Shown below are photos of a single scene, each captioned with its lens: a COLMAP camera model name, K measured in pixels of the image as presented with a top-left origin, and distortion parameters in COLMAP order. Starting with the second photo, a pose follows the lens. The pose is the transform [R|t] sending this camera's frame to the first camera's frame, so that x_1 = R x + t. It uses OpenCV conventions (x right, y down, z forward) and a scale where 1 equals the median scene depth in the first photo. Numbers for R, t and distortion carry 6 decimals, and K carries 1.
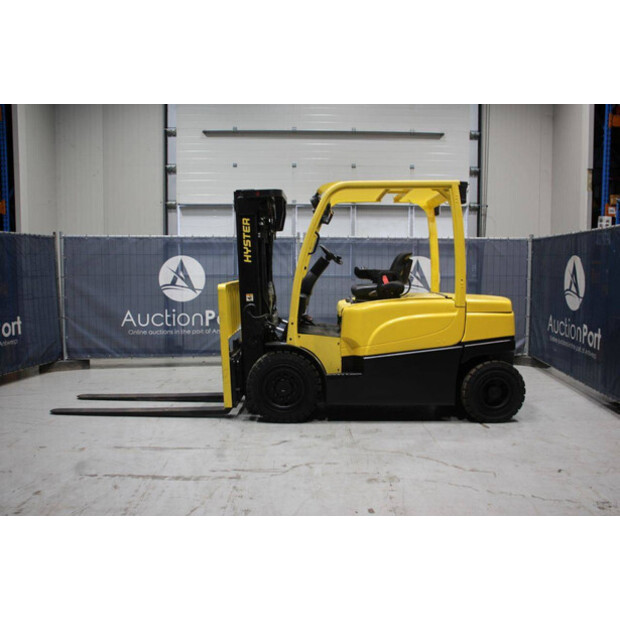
lens RADIAL K [[562.4, 0, 314.6], [0, 562.4, 307.1], [0, 0, 1]] dist [-0.116954, 0.092421]
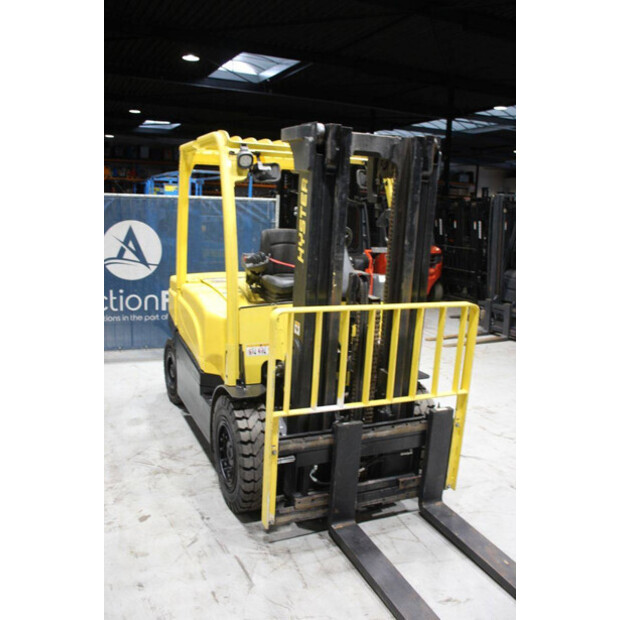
lens RADIAL K [[562.4, 0, 315.3], [0, 562.4, 307.4], [0, 0, 1]] dist [-0.116954, 0.092421]
pose [[-0.424423, -0.175962, 0.888202, -0.608343], [0.032769, 0.977308, 0.209273, -0.162318], [-0.904871, 0.117926, -0.409026, 1.343936]]
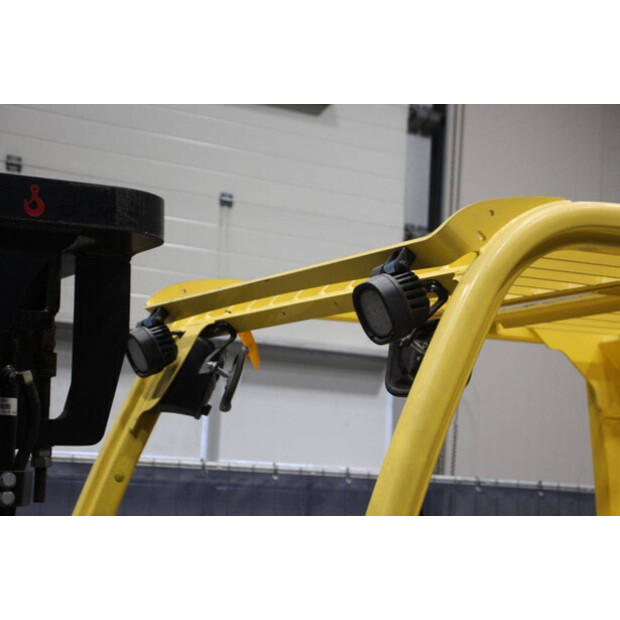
lens RADIAL K [[1449.3, 0, 310.5], [0, 1449.3, 312.0], [0, 0, 1]] dist [0.243019, 0.000000]
pose [[0.869578, 0.100109, 0.483541, -0.214096], [-0.005851, 0.981254, -0.192629, -0.101233], [-0.493761, 0.164677, 0.853863, 0.636338]]
